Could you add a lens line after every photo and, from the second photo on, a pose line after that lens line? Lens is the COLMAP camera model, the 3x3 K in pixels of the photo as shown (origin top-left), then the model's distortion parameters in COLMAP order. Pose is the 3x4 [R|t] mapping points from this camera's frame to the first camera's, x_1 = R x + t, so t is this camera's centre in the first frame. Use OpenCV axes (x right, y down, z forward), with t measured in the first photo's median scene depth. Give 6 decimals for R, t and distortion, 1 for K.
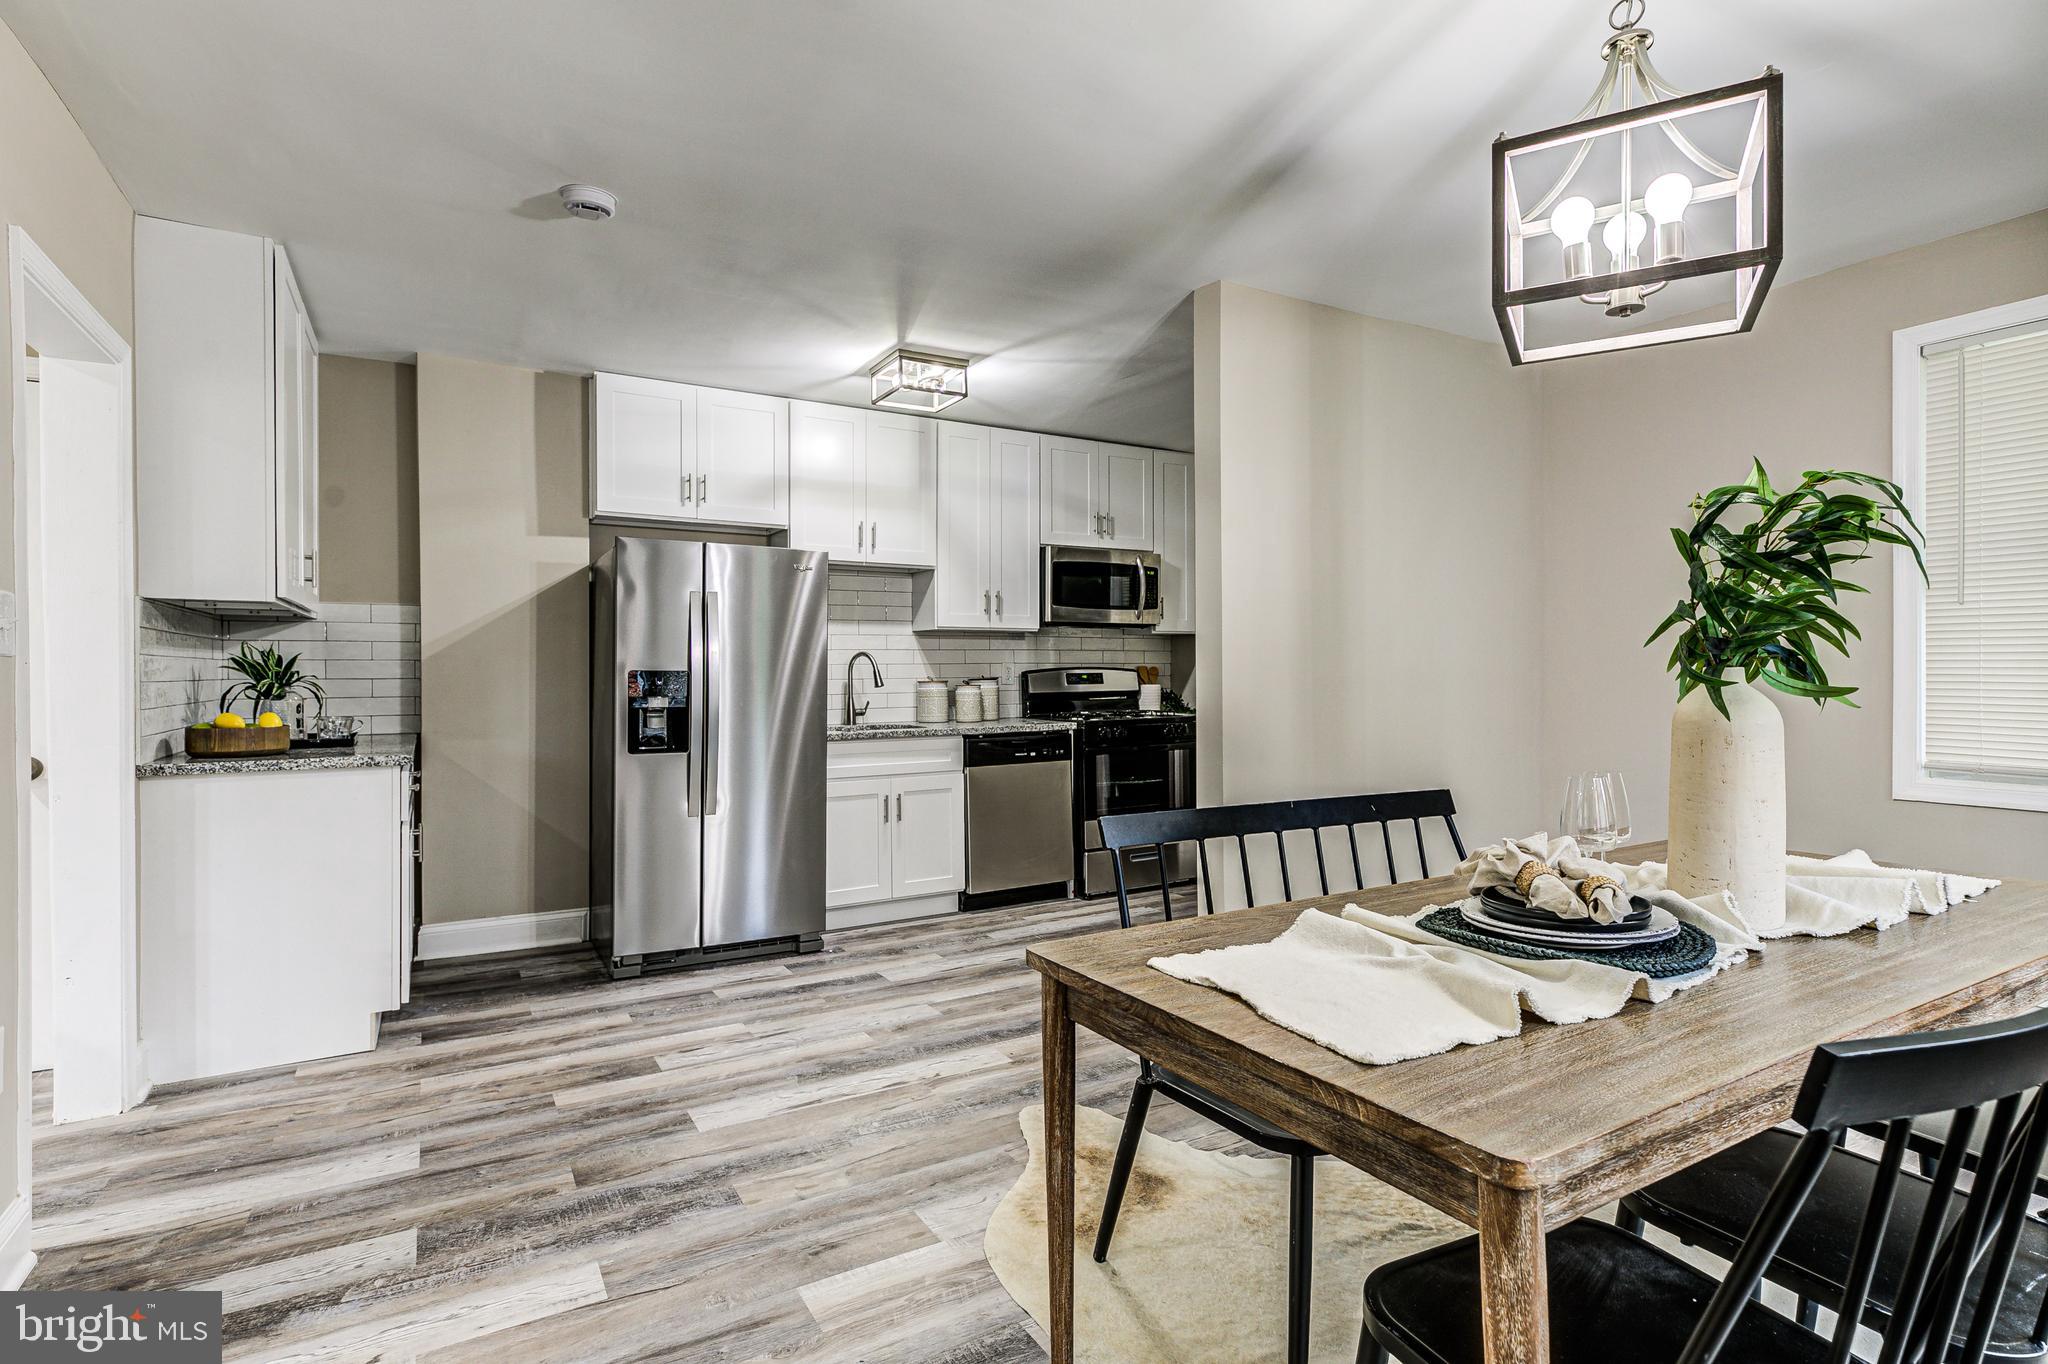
lens RADIAL K [[1000.4, 0, 1016.8], [0, 1000.4, 673.8], [0, 0, 1]] dist [0.008808, 0.001132]
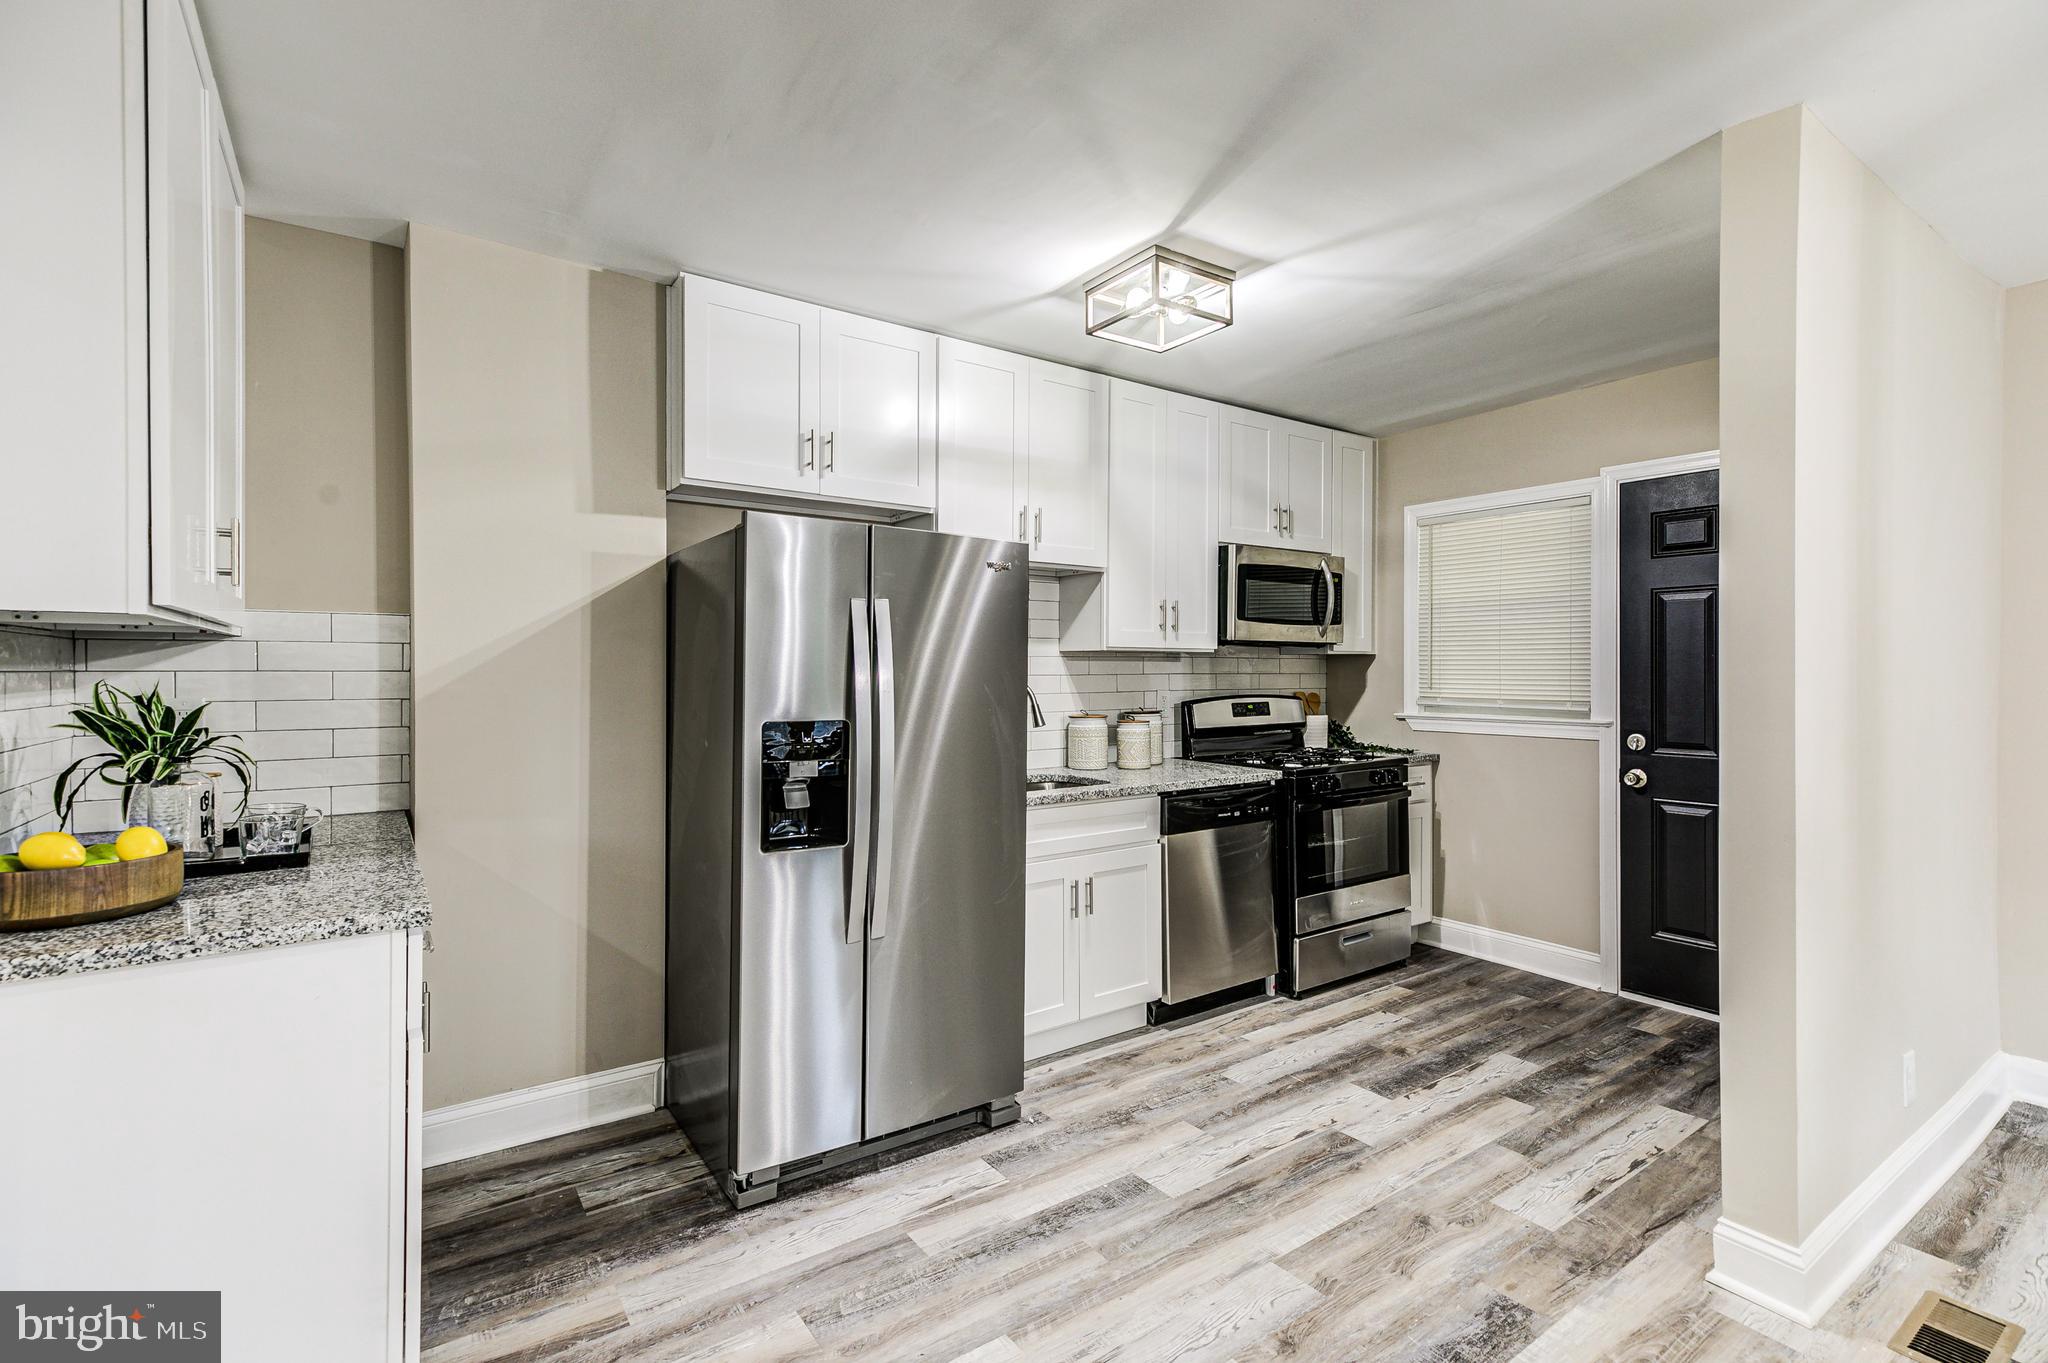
lens RADIAL K [[926.8, 0, 1017.6], [0, 926.8, 673.6], [0, 0, 1]] dist [0.008543, 0.001917]
pose [[0.996604, 0.003491, 0.082271, -0.246413], [-0.003428, 0.999994, -0.000907, -0.030728], [-0.082274, 0.000622, 0.996610, 0.357536]]
